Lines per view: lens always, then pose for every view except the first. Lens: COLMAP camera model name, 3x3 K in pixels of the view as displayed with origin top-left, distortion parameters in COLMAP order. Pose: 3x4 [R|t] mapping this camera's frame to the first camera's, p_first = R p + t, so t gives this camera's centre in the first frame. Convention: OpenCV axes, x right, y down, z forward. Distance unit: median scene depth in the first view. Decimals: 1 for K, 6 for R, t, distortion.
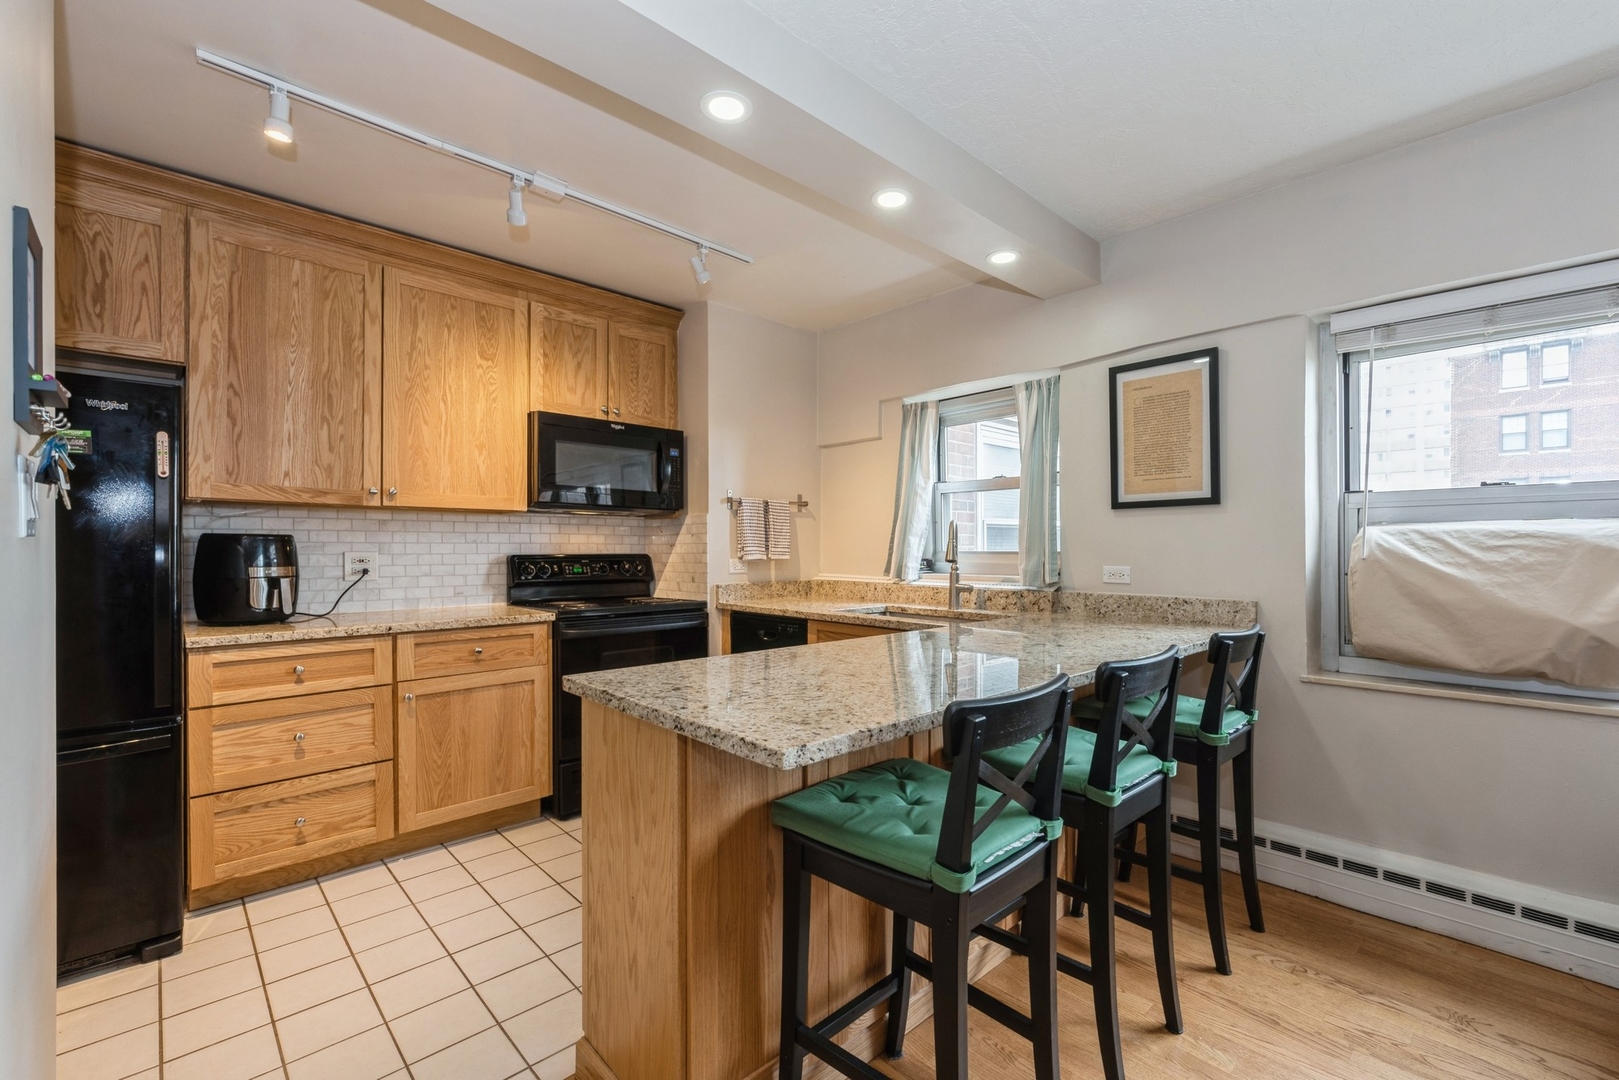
lens RADIAL K [[702.8, 0, 831.2], [0, 702.8, 554.0], [0, 0, 1]] dist [0.006658, -0.000222]
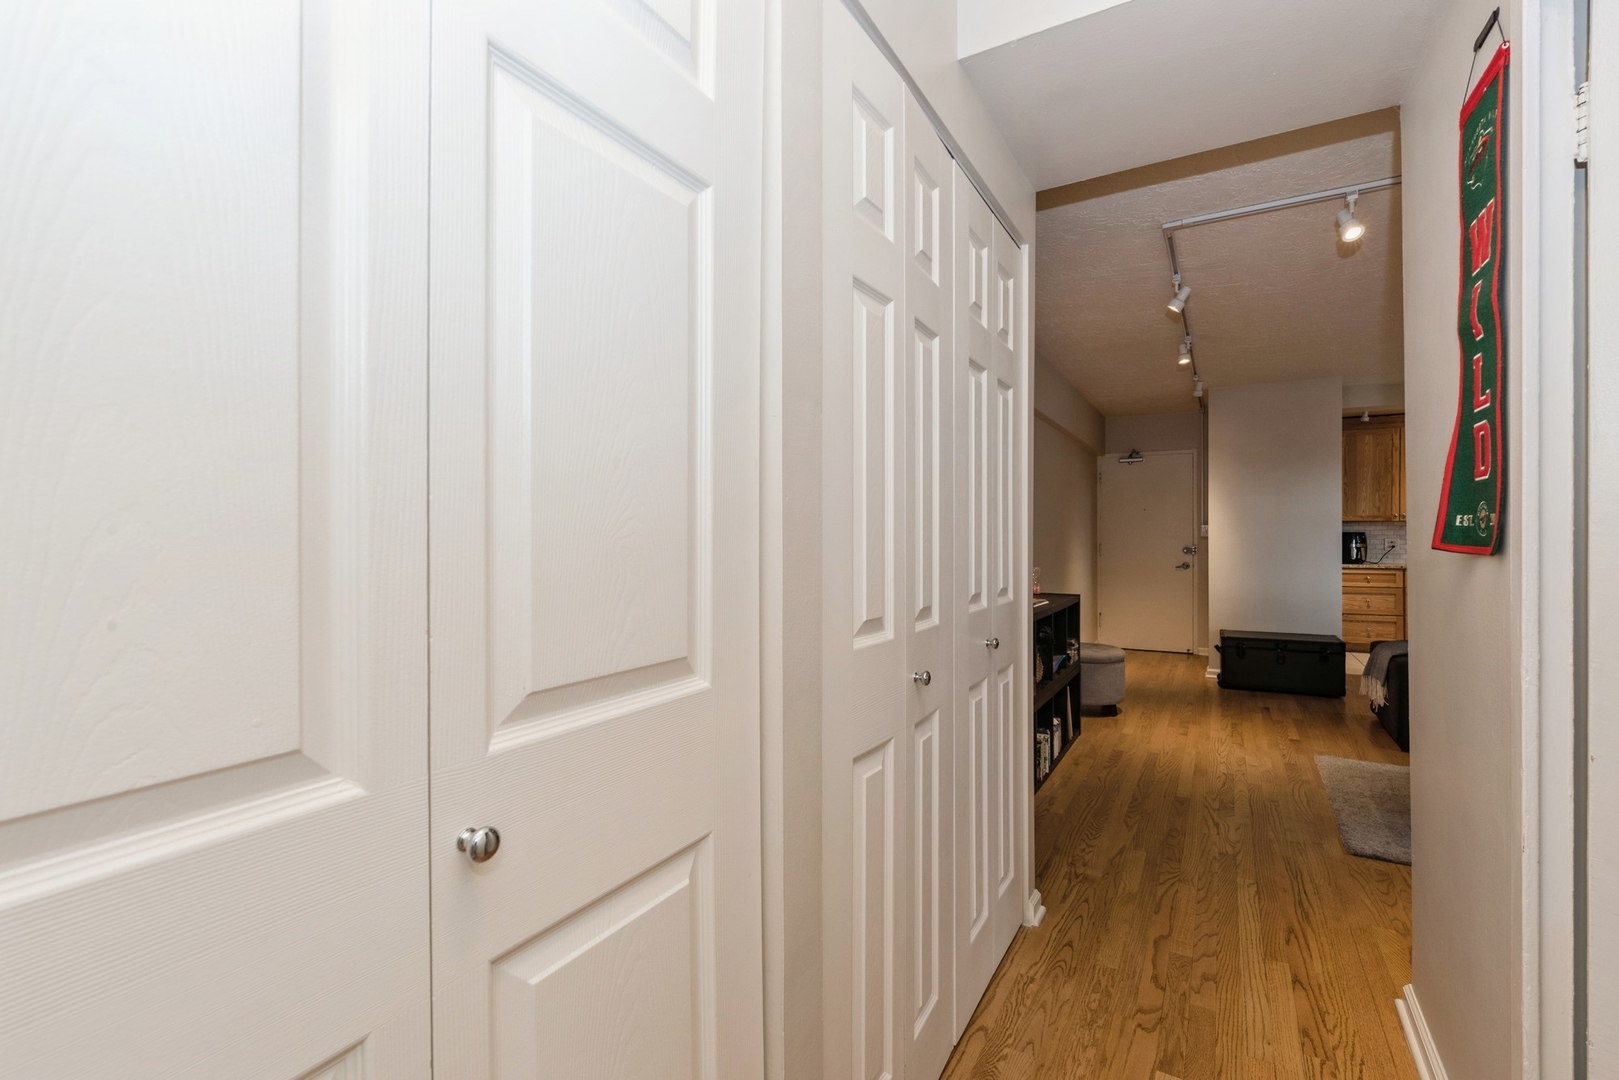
lens RADIAL K [[700.5, 0, 831.9], [0, 700.5, 533.1], [0, 0, 1]] dist [0.000166, -0.000568]
pose [[0.286564, -0.004763, -0.958049, 1.129236], [-0.007765, 0.999943, -0.007294, 0.010959], [0.958030, 0.009530, 0.286510, -1.593402]]
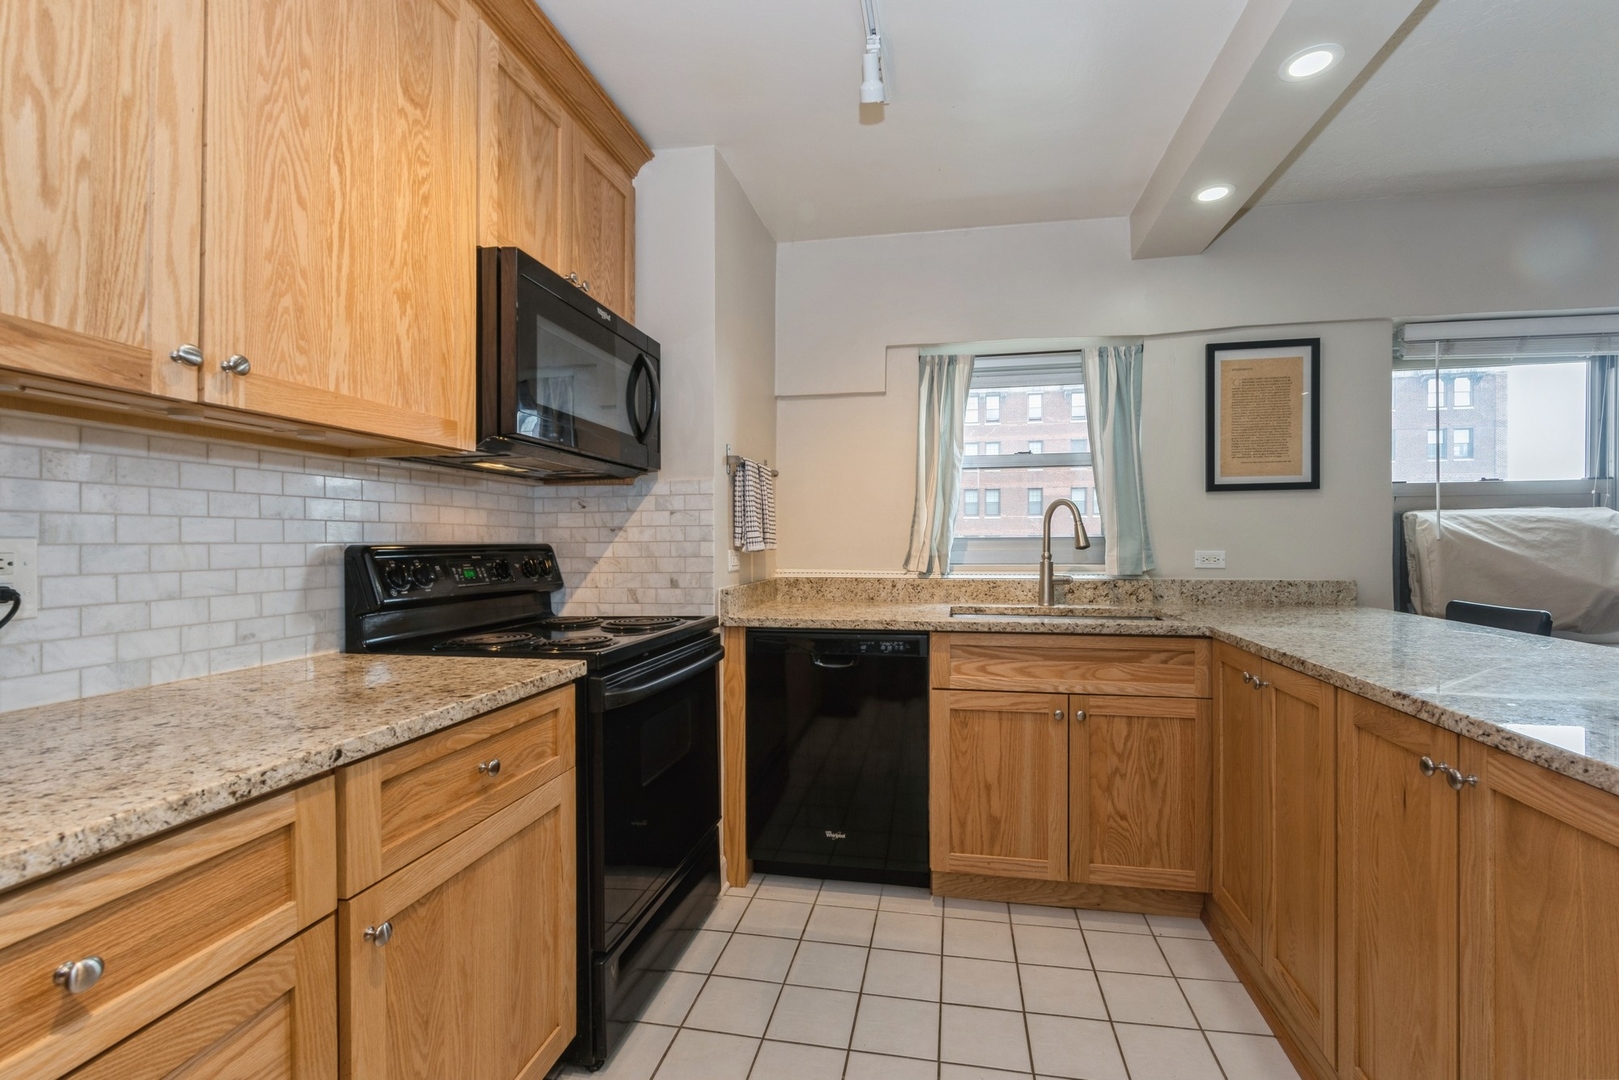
lens RADIAL K [[707.0, 0, 844.2], [0, 707.0, 542.0], [0, 0, 1]] dist [-0.002232, -0.000530]
pose [[0.805982, -0.005080, 0.591918, -0.539919], [0.010044, 0.999937, -0.005096, 0.005064], [-0.591855, 0.010053, 0.805982, 0.488949]]
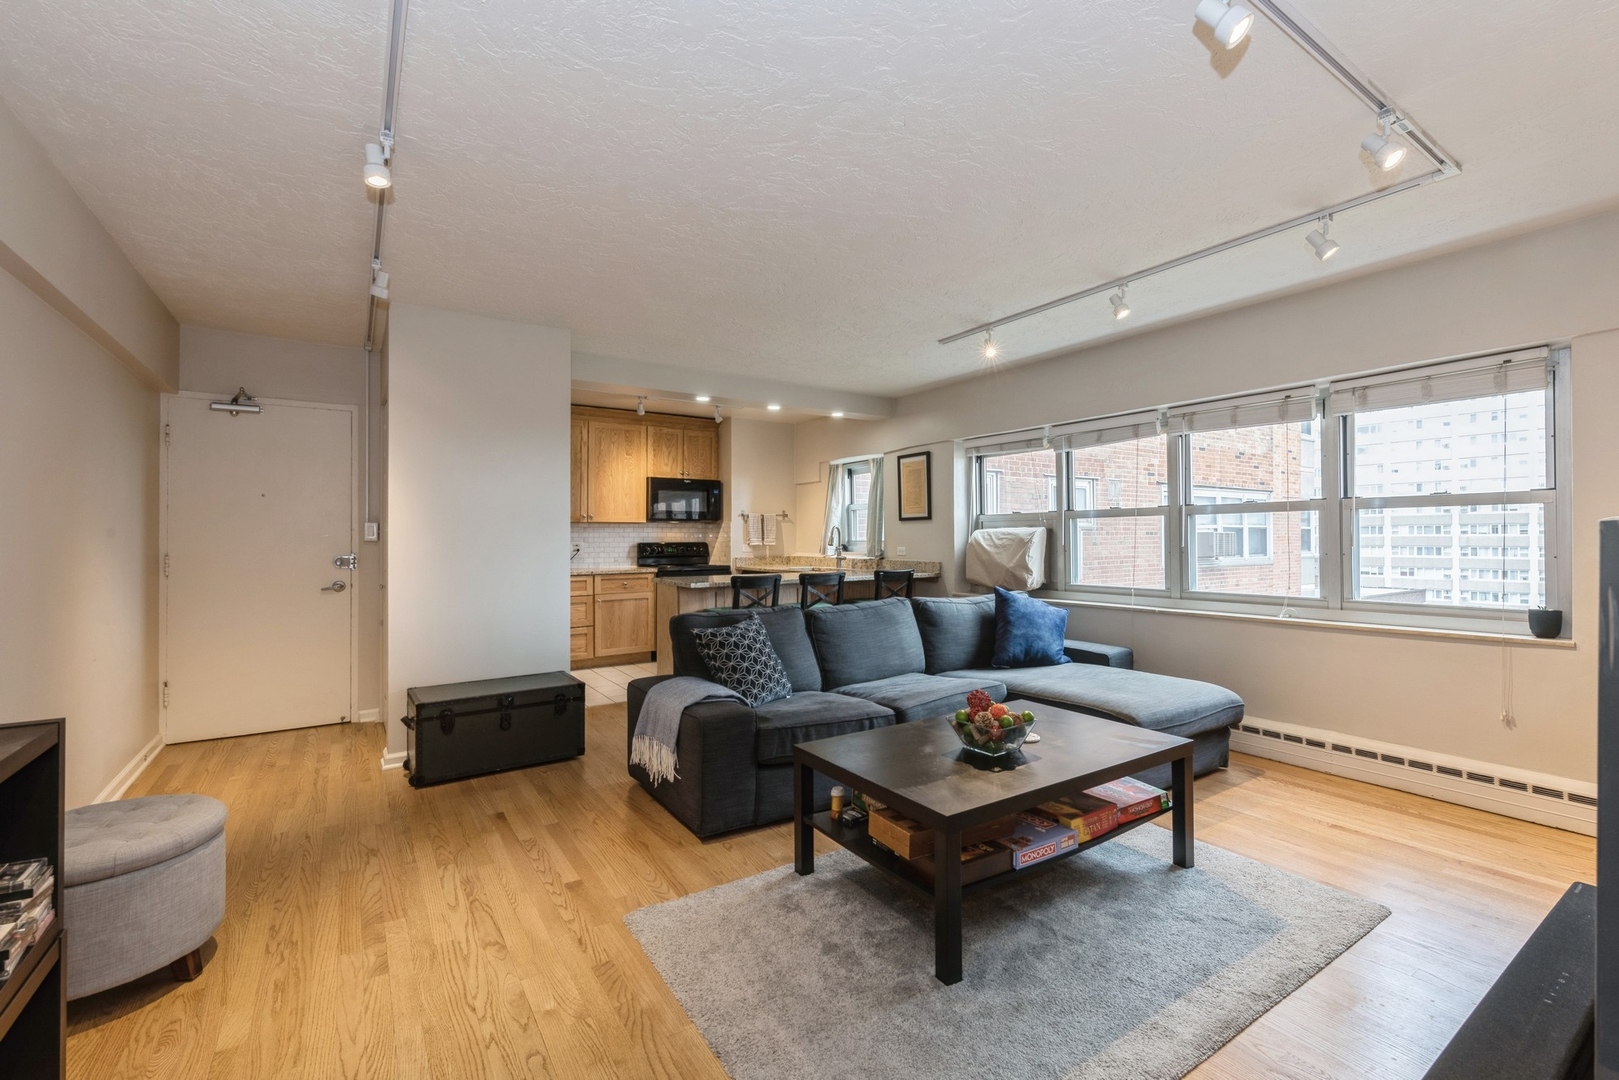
lens RADIAL K [[700.5, 0, 831.9], [0, 700.5, 533.1], [0, 0, 1]] dist [0.000166, -0.000568]
pose [[0.986415, -0.004418, -0.164211, 0.517222], [0.002008, 0.999888, -0.014840, 0.005232], [0.164258, 0.014308, 0.986314, -1.097638]]
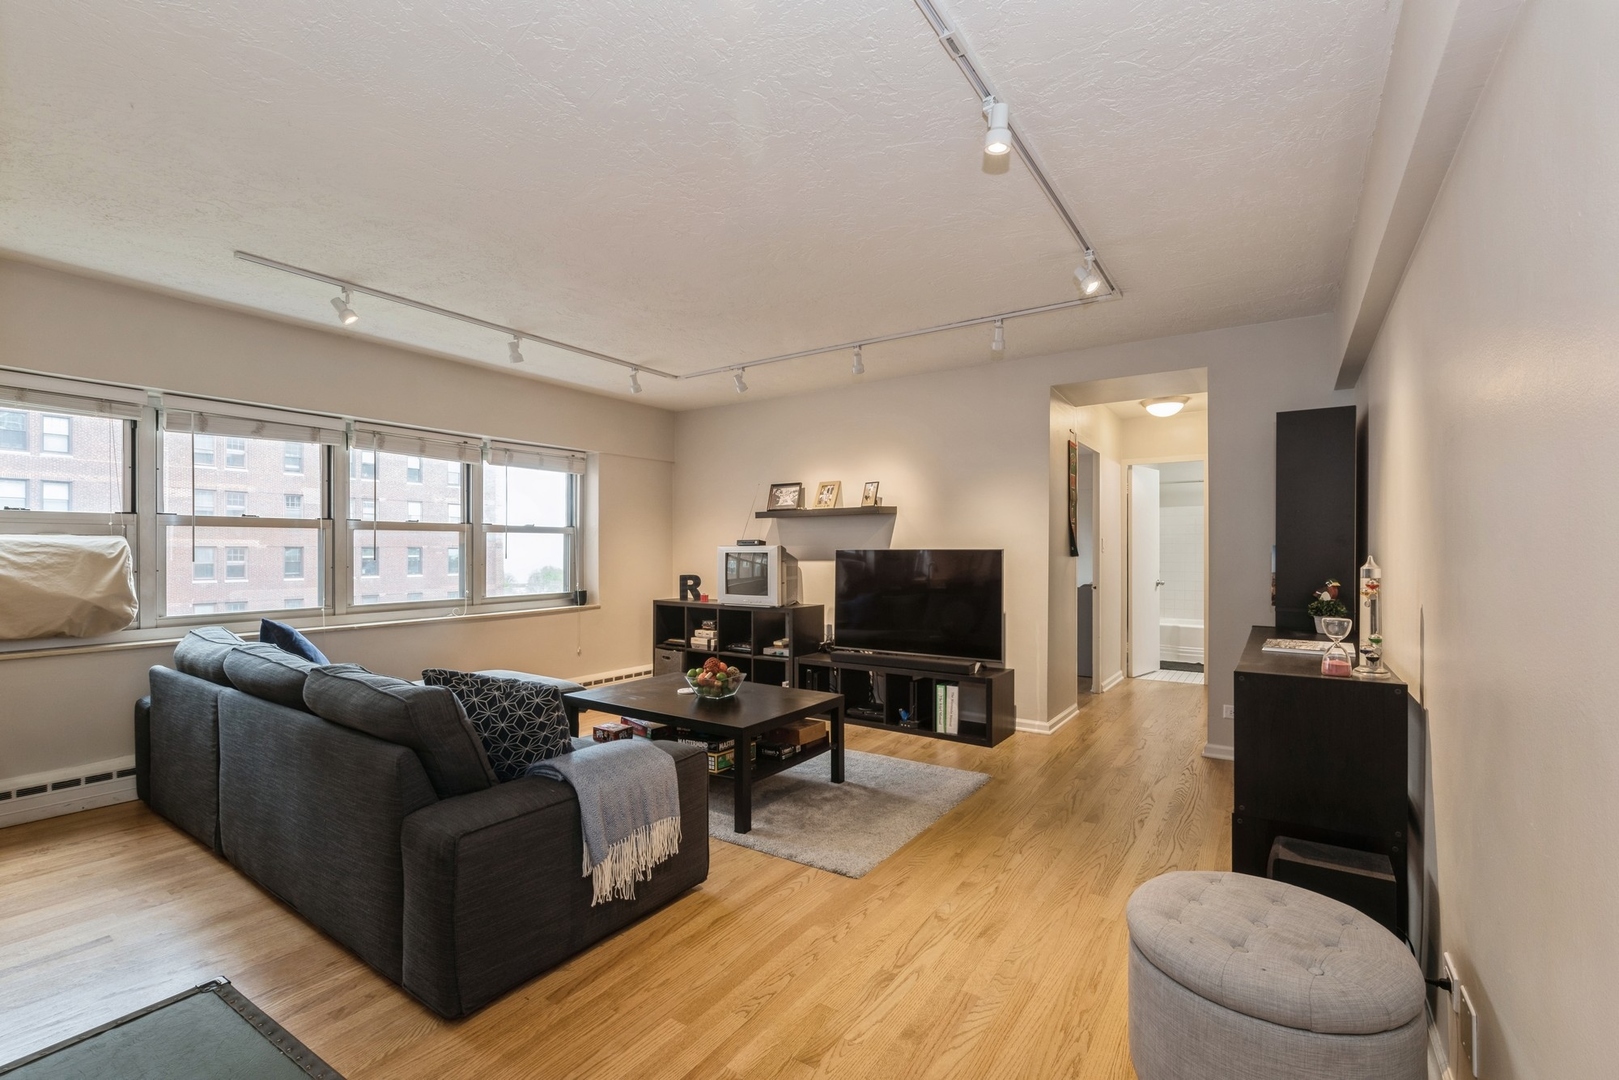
lens RADIAL K [[707.0, 0, 844.2], [0, 707.0, 542.0], [0, 0, 1]] dist [-0.002232, -0.000530]
pose [[-0.247295, 0.016224, 0.968804, -0.622375], [0.010734, 0.999844, -0.014004, 0.004260], [-0.968881, 0.006936, -0.247430, -0.199446]]
